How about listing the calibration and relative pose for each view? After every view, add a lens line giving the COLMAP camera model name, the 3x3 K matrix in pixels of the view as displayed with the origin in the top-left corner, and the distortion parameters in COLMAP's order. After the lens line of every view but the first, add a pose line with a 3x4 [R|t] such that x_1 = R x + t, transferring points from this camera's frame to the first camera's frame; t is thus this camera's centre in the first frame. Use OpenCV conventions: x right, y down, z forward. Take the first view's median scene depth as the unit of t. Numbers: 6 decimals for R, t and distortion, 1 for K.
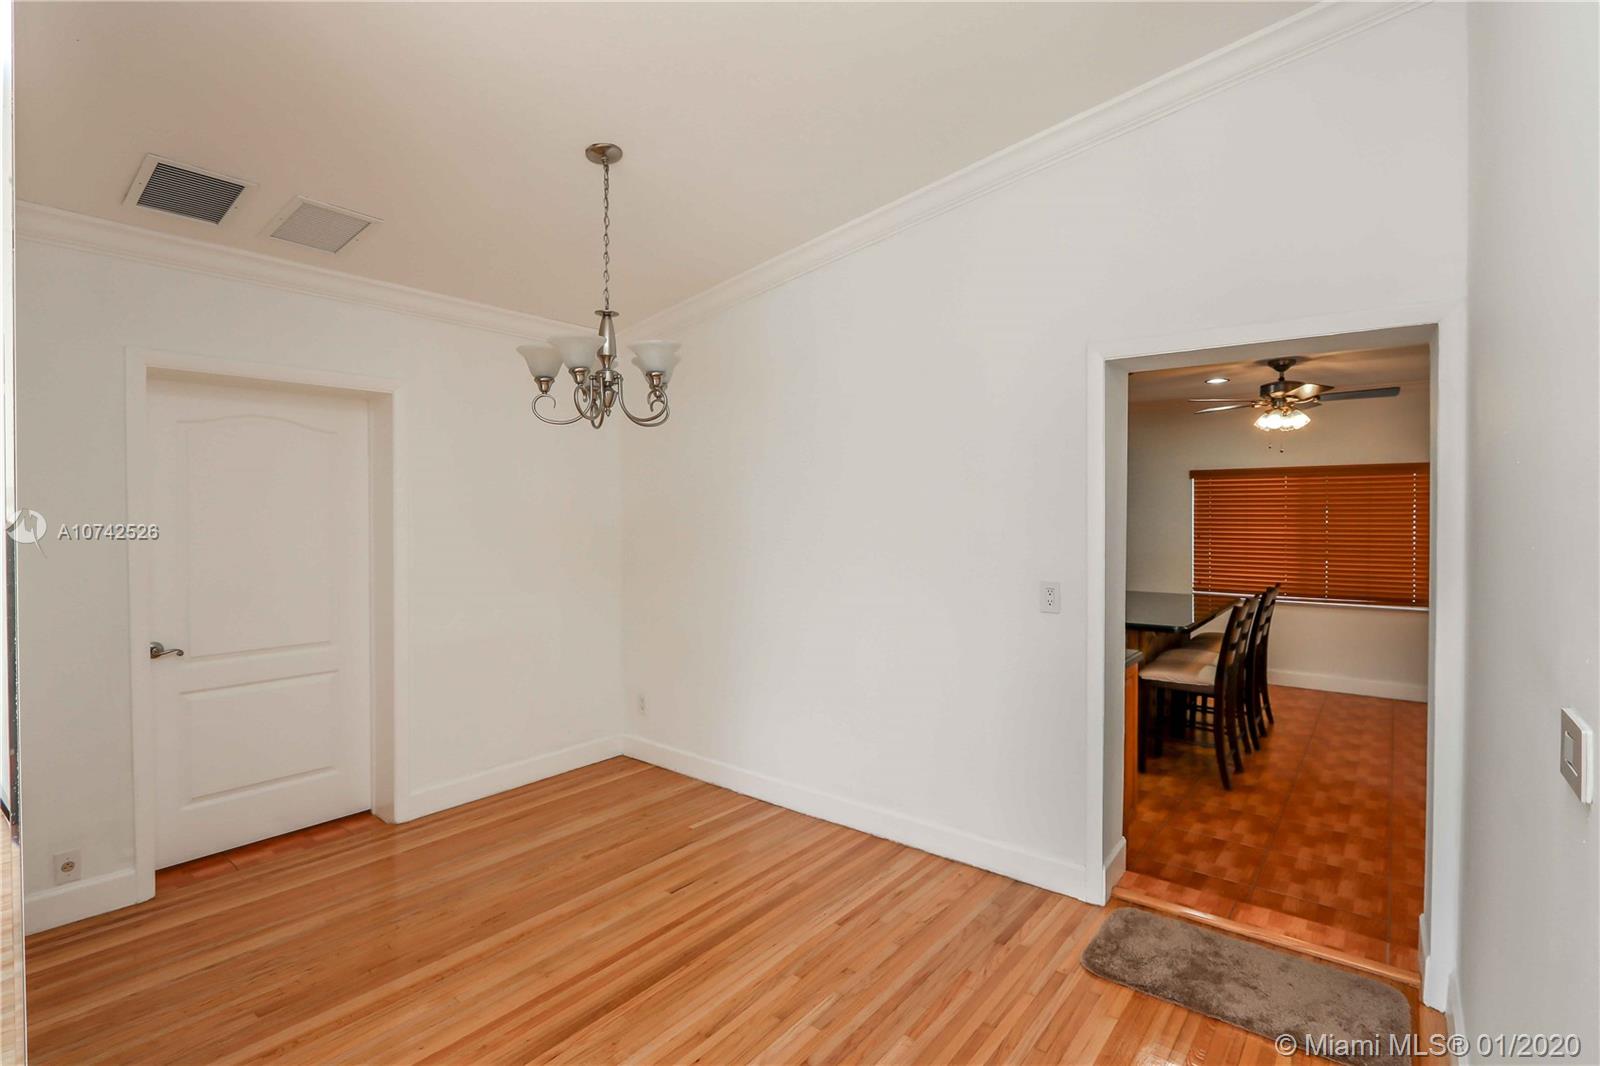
lens RADIAL K [[749.7, 0, 793.9], [0, 749.7, 527.8], [0, 0, 1]] dist [-0.002895, -0.000268]
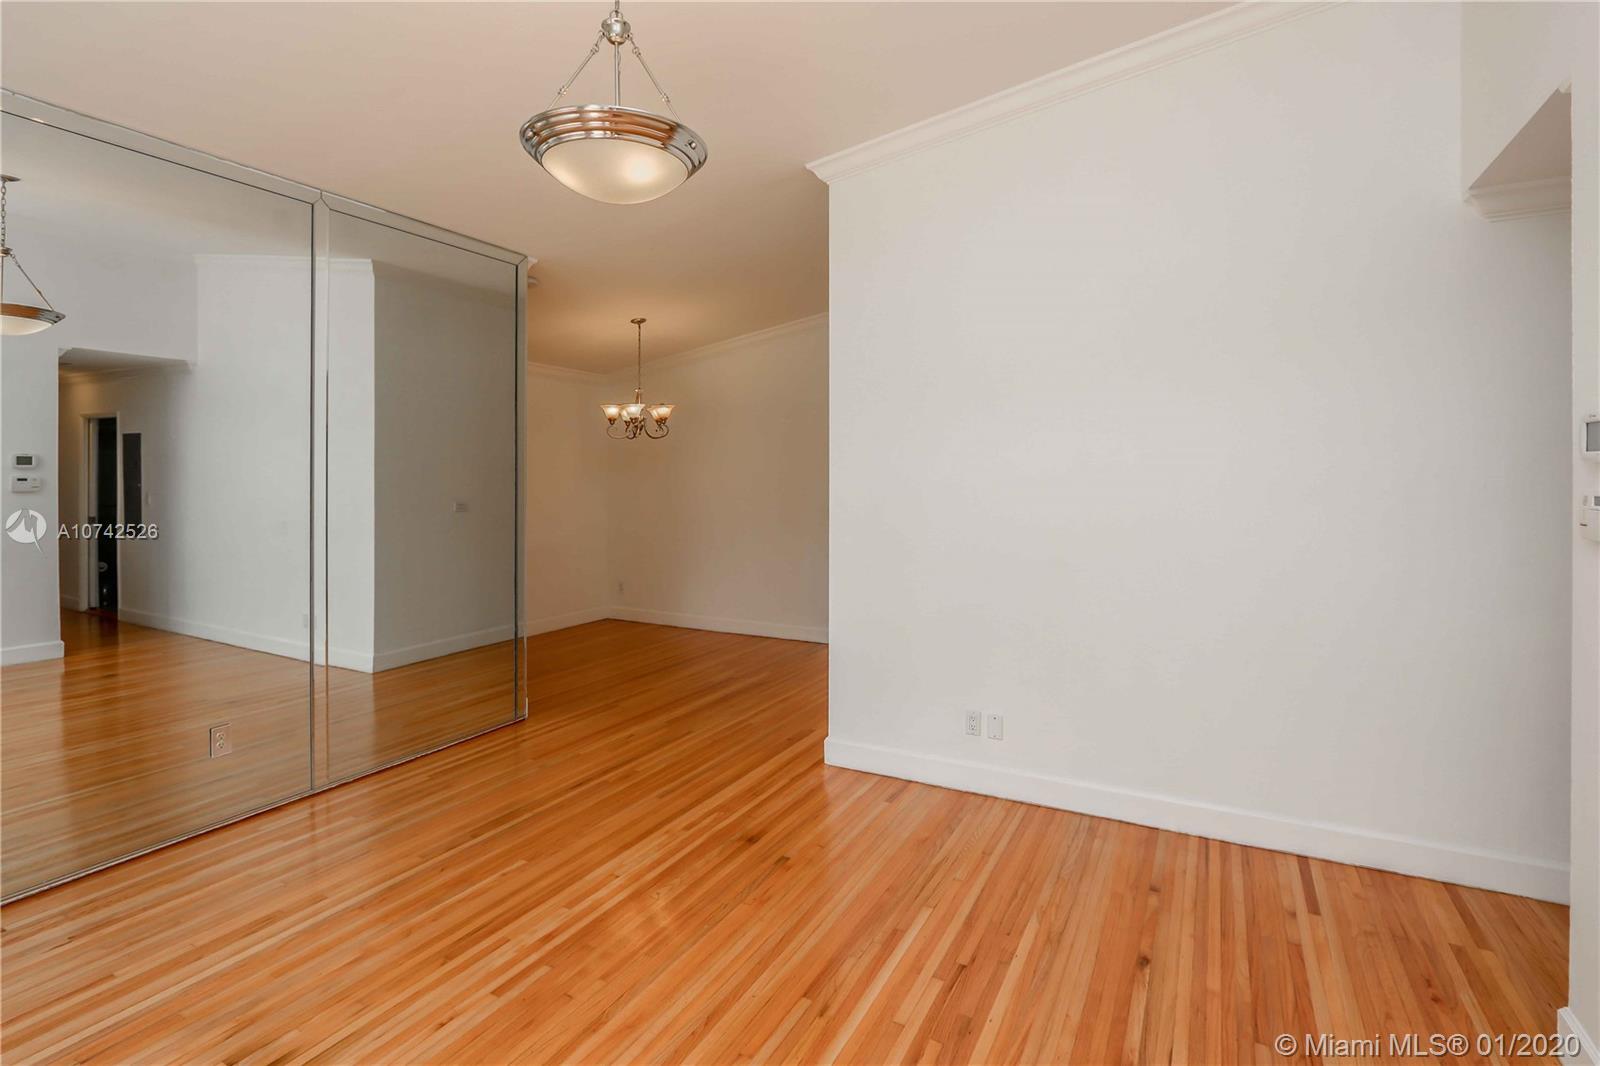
lens RADIAL K [[757.5, 0, 799.7], [0, 757.5, 483.2], [0, 0, 1]] dist [-0.003552, -0.000498]
pose [[0.983146, -0.002595, 0.182801, -0.172977], [0.006135, 0.999804, -0.018798, 0.040200], [-0.182717, 0.019603, 0.982970, -1.291622]]
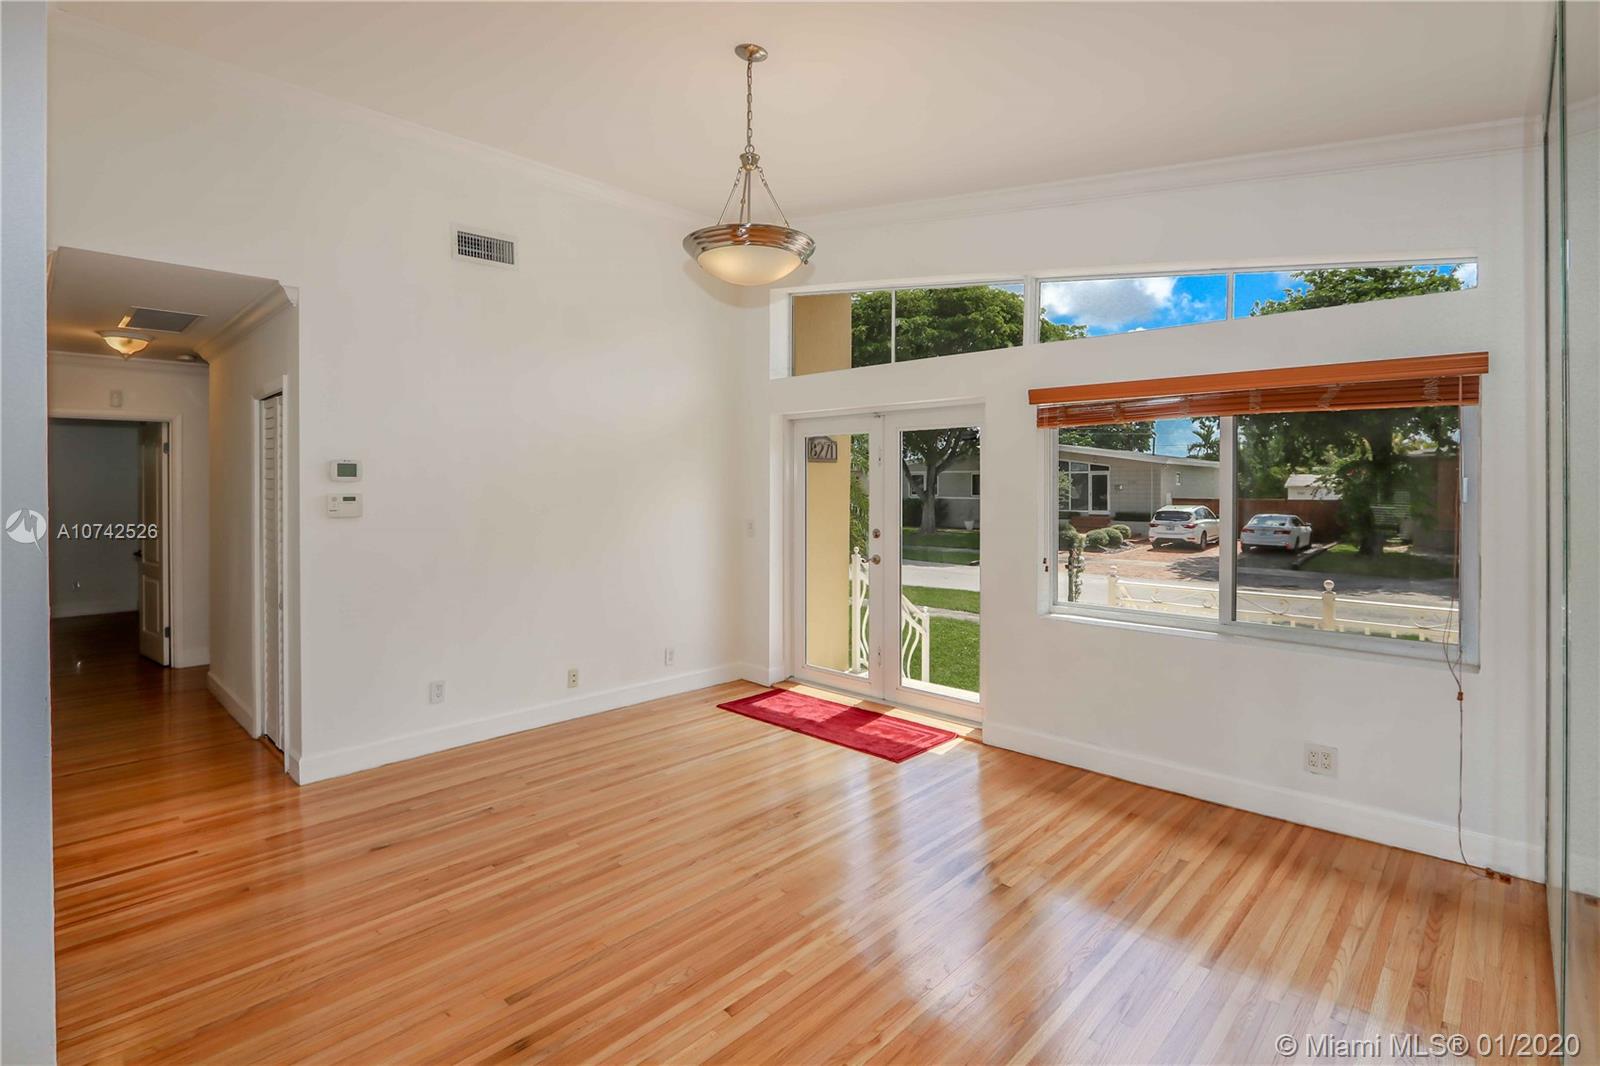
lens RADIAL K [[757.5, 0, 799.7], [0, 757.5, 483.2], [0, 0, 1]] dist [-0.003552, -0.000498]
pose [[-0.996808, -0.000519, 0.079840, -0.364553], [0.000973, 0.999826, 0.018649, -0.011345], [-0.079836, 0.018667, -0.996633, 0.500638]]
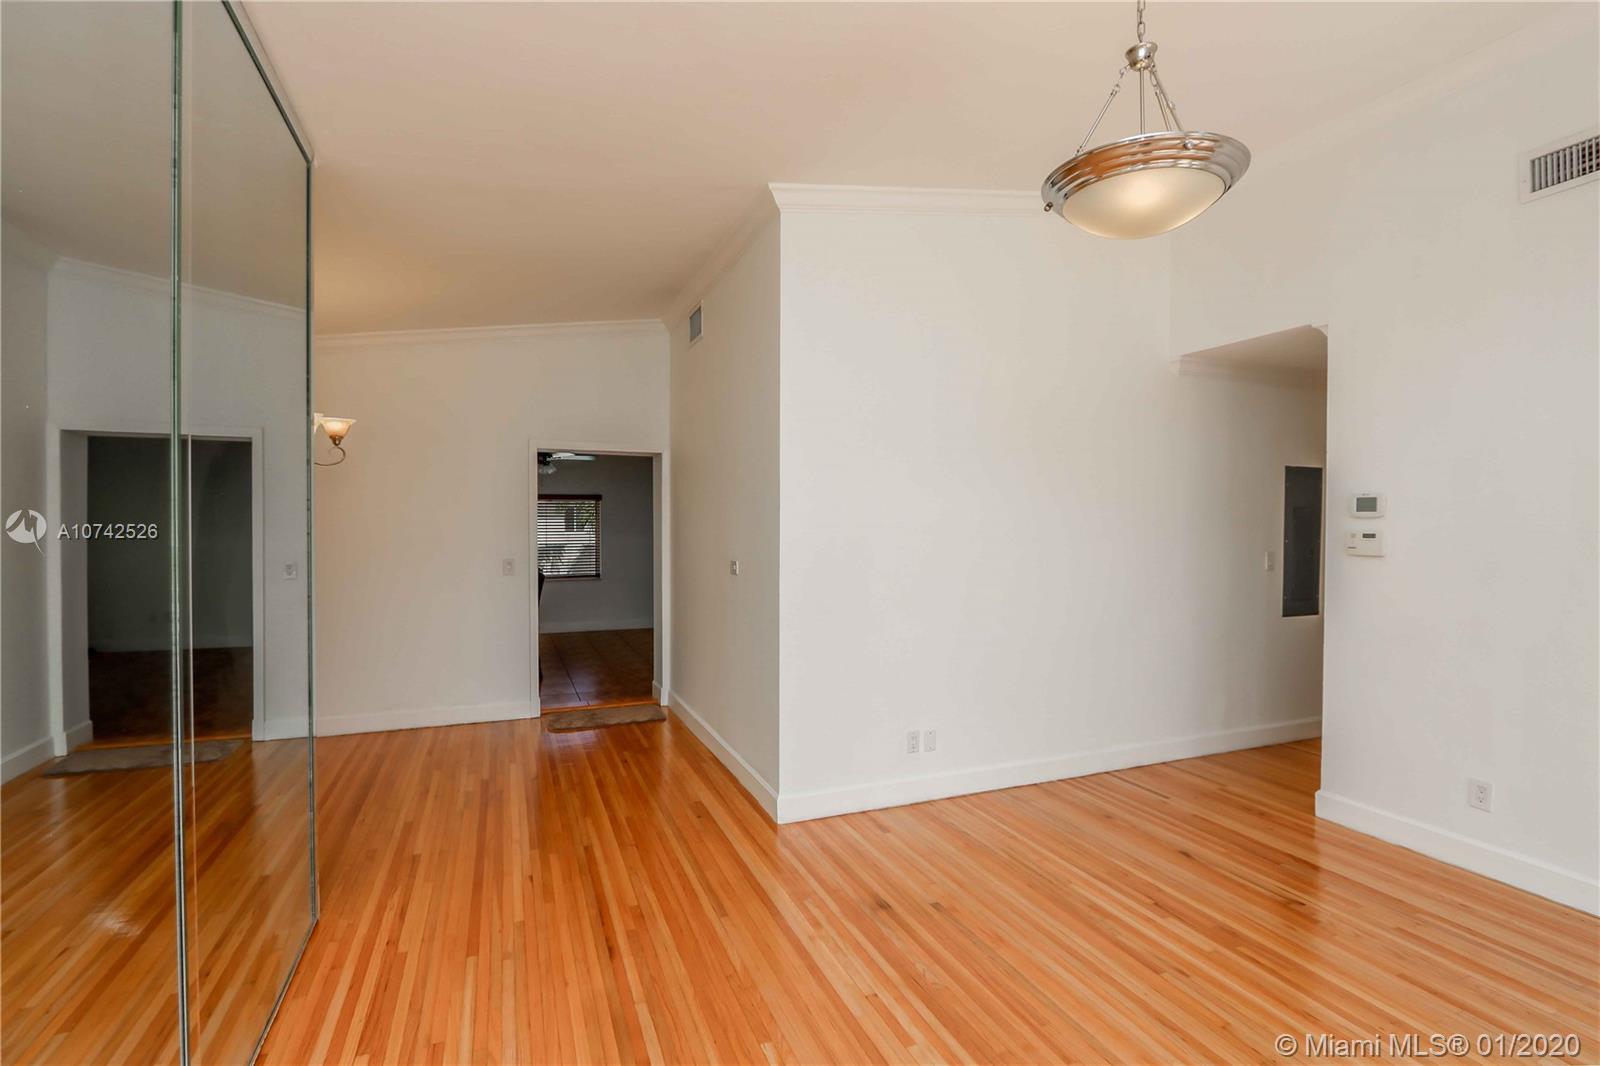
lens RADIAL K [[749.7, 0, 793.9], [0, 749.7, 527.8], [0, 0, 1]] dist [-0.002895, -0.000268]
pose [[0.489879, -0.005218, 0.871775, -1.005550], [0.018761, 0.999814, -0.004558, 0.016702], [-0.871589, 0.018588, 0.489886, -0.595656]]
